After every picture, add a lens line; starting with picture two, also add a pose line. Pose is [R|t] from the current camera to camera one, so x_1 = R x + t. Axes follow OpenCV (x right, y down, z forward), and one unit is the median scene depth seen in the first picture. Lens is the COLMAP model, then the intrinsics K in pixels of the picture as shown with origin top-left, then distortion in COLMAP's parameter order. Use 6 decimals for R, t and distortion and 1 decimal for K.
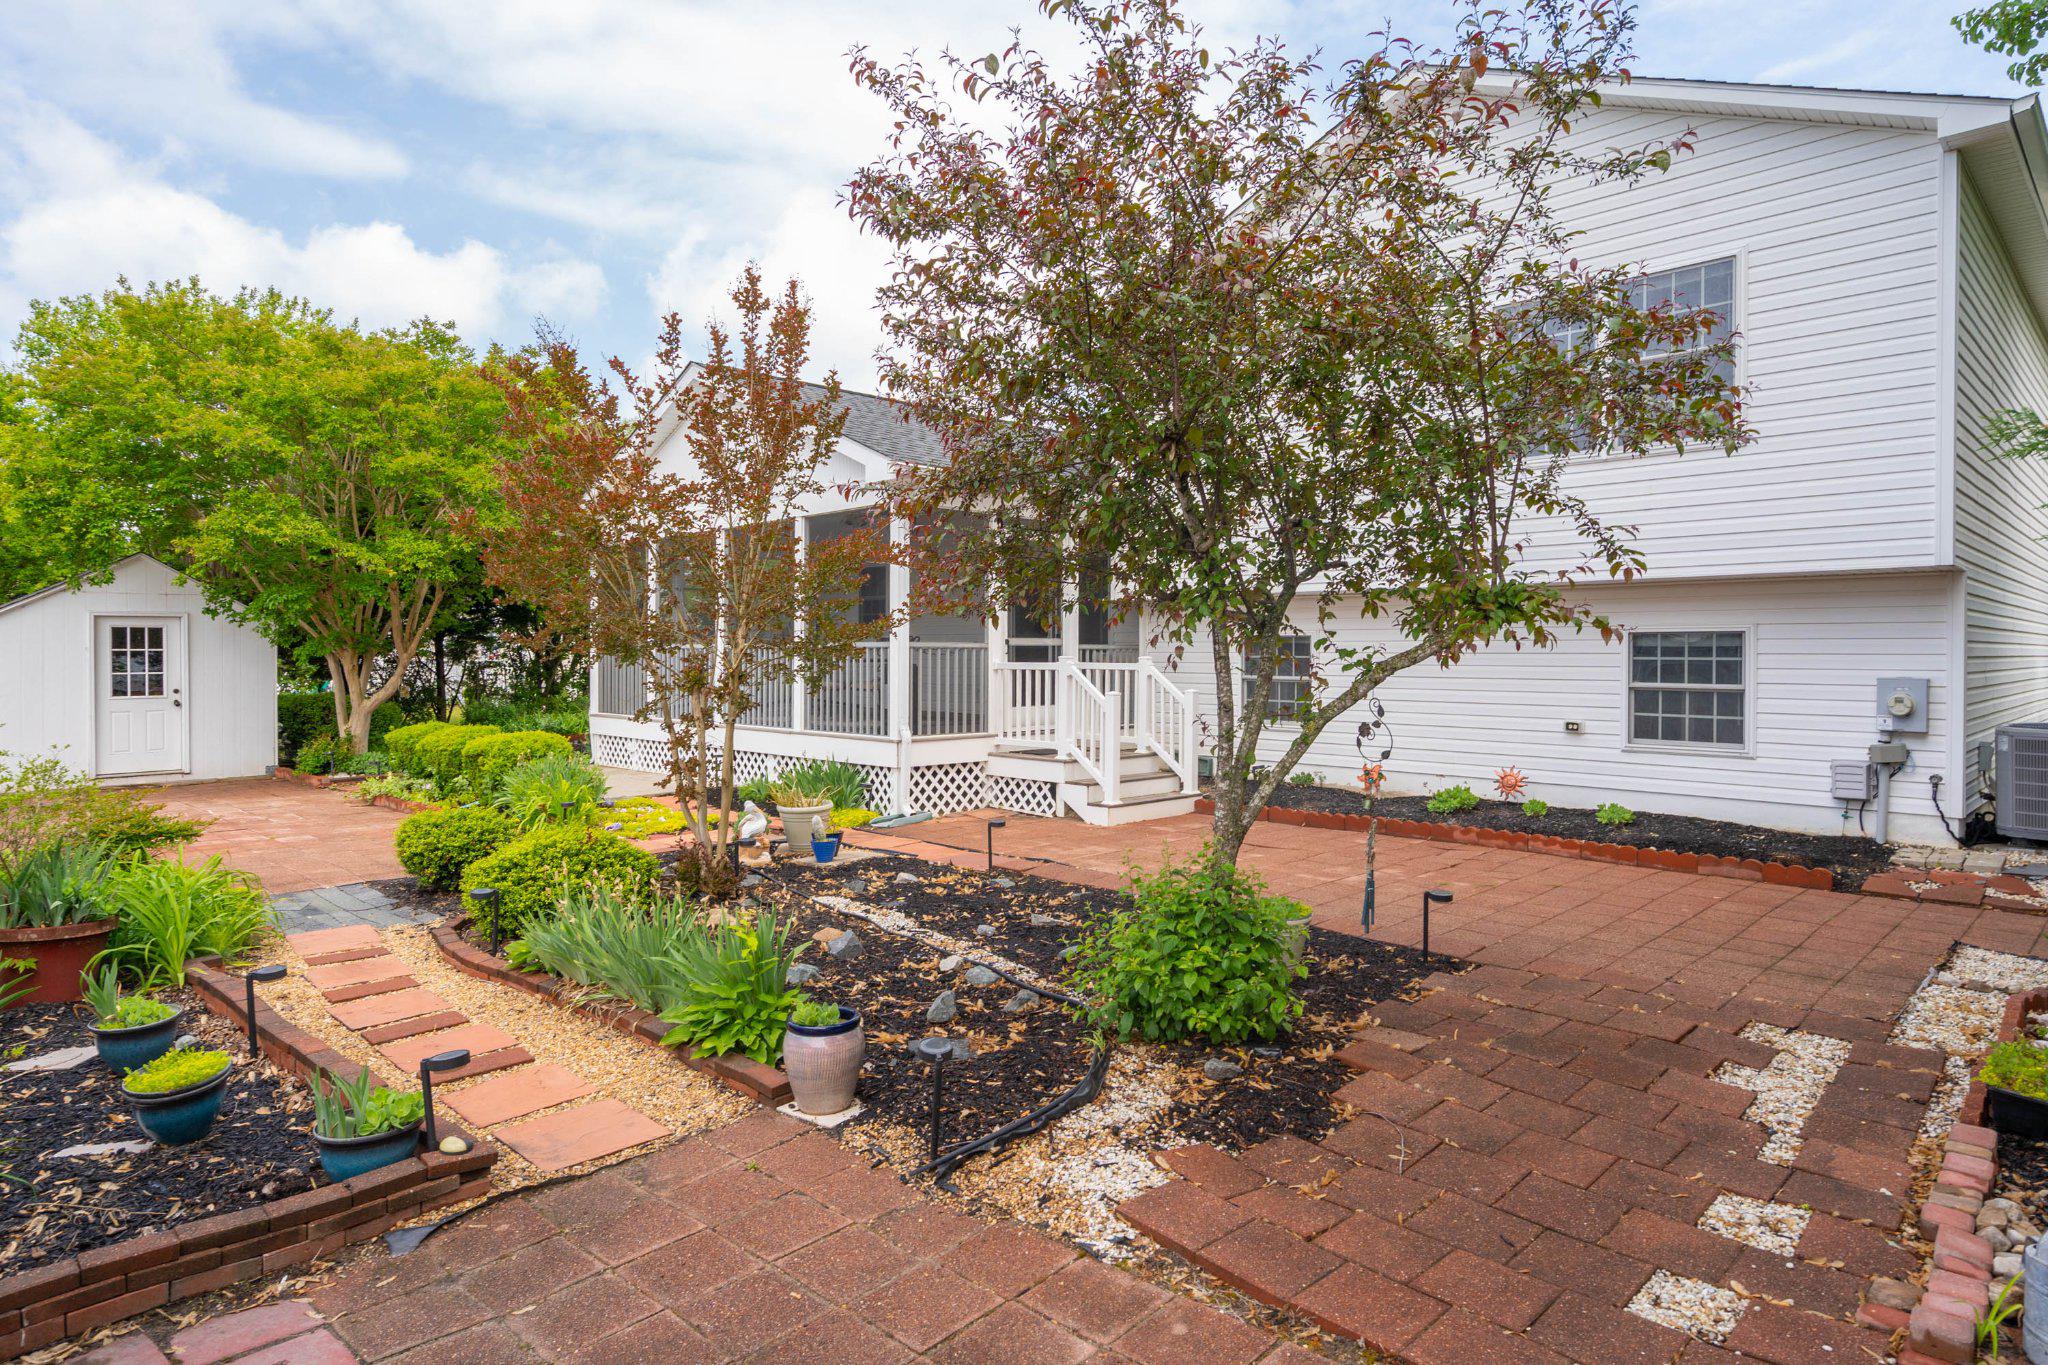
lens RADIAL K [[1132.3, 0, 1024.0], [0, 1132.3, 682.5], [0, 0, 1]] dist [-0.001872, -0.000494]
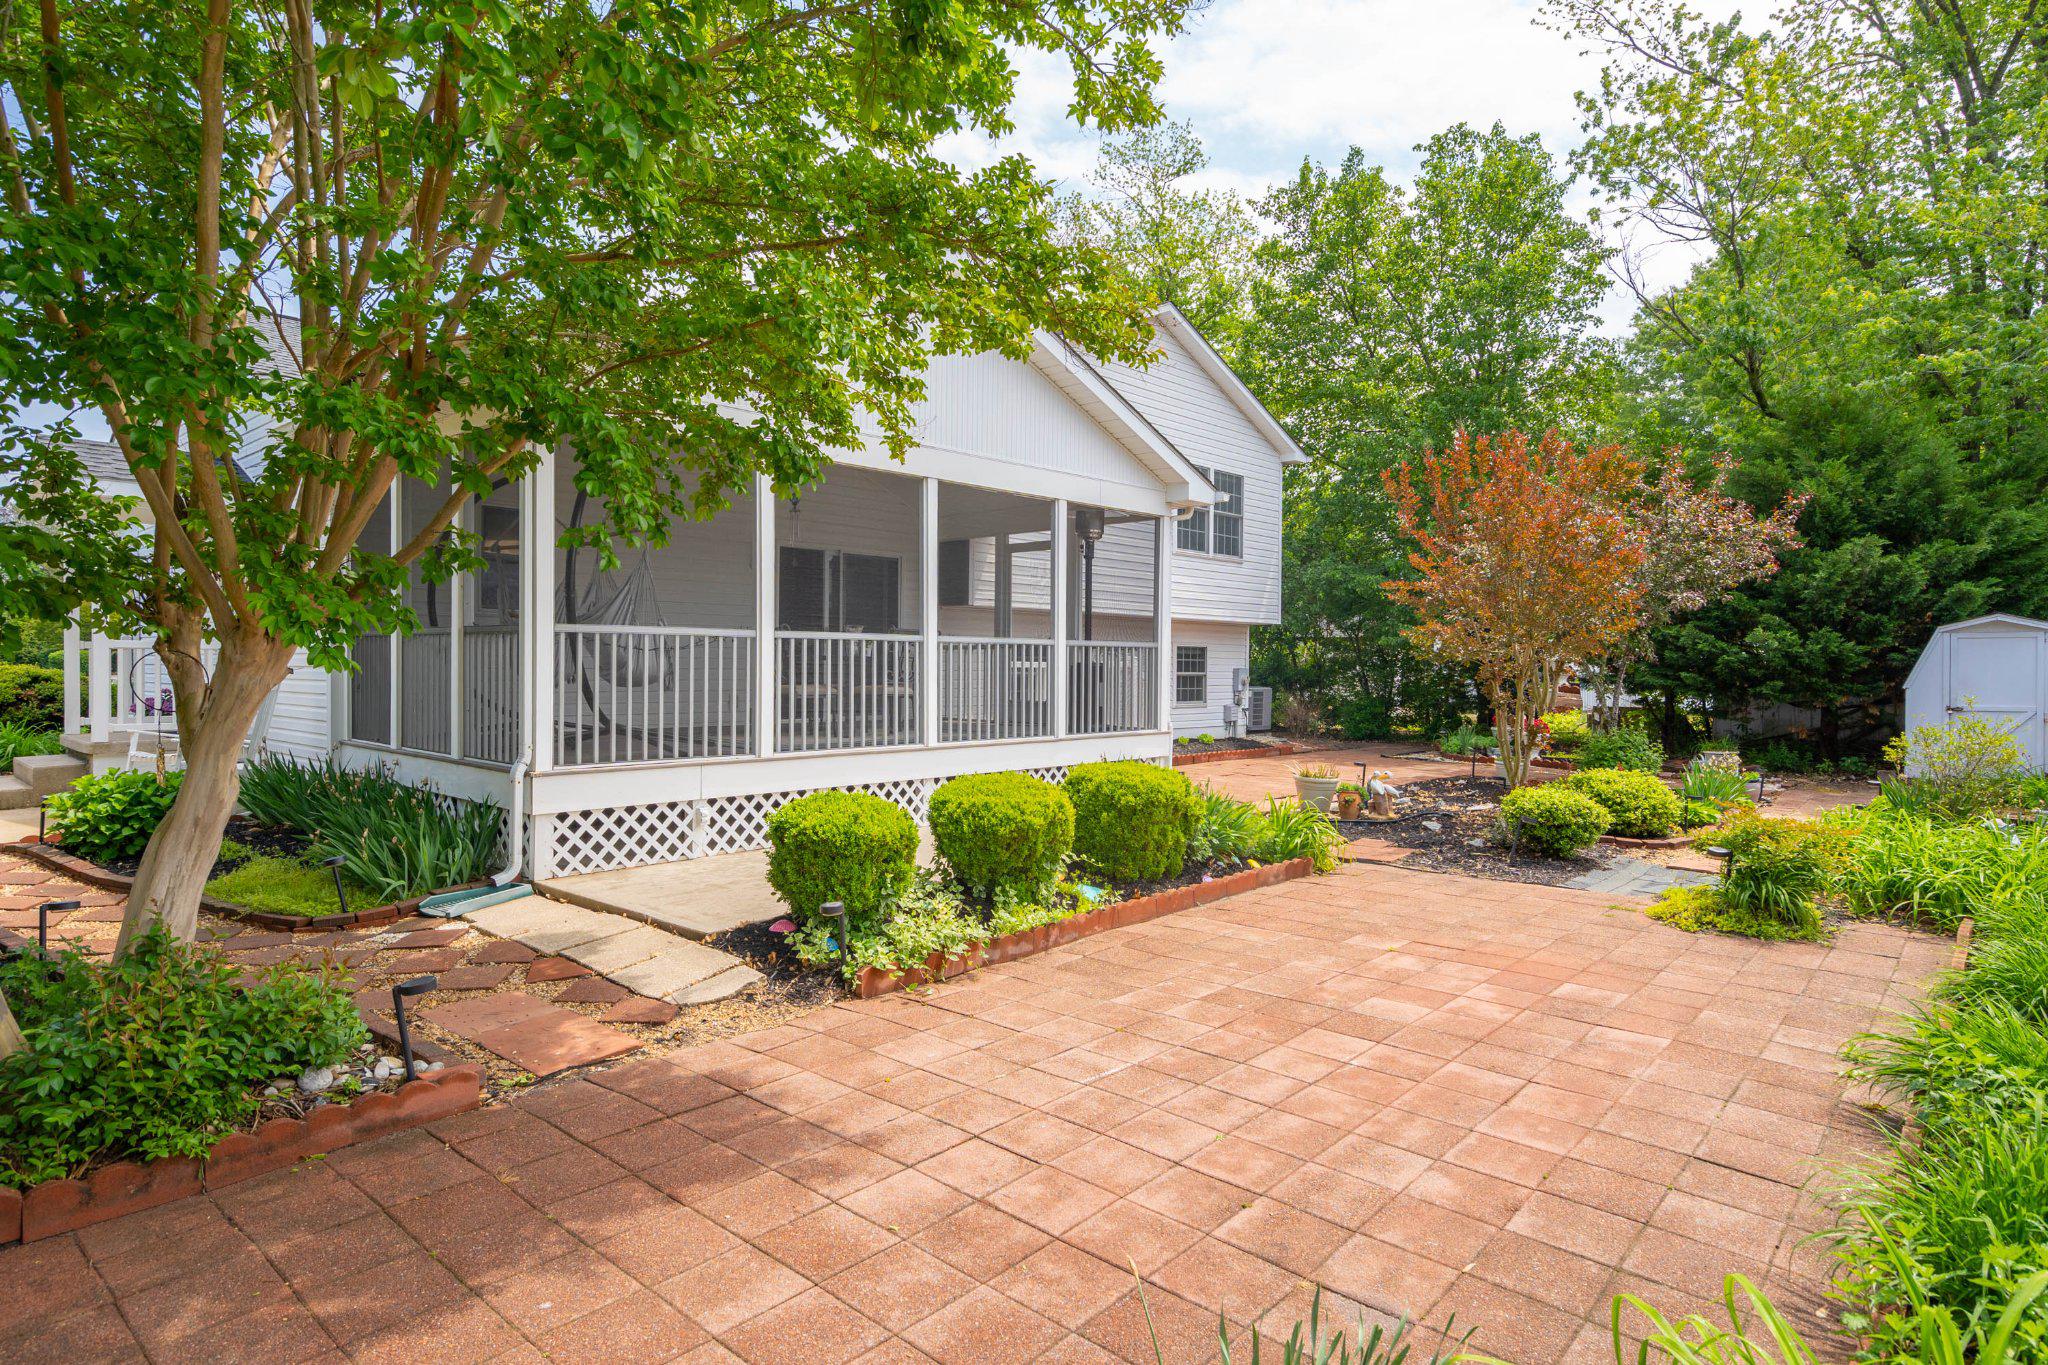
lens RADIAL K [[1200.3, 0, 1024.0], [0, 1200.3, 682.5], [0, 0, 1]] dist [0.216684, 0.000111]
pose [[-0.054977, -0.024540, 0.998186, -1.210560], [0.004017, 0.999684, 0.024798, -0.026586], [-0.998480, 0.005373, -0.054861, 1.138139]]
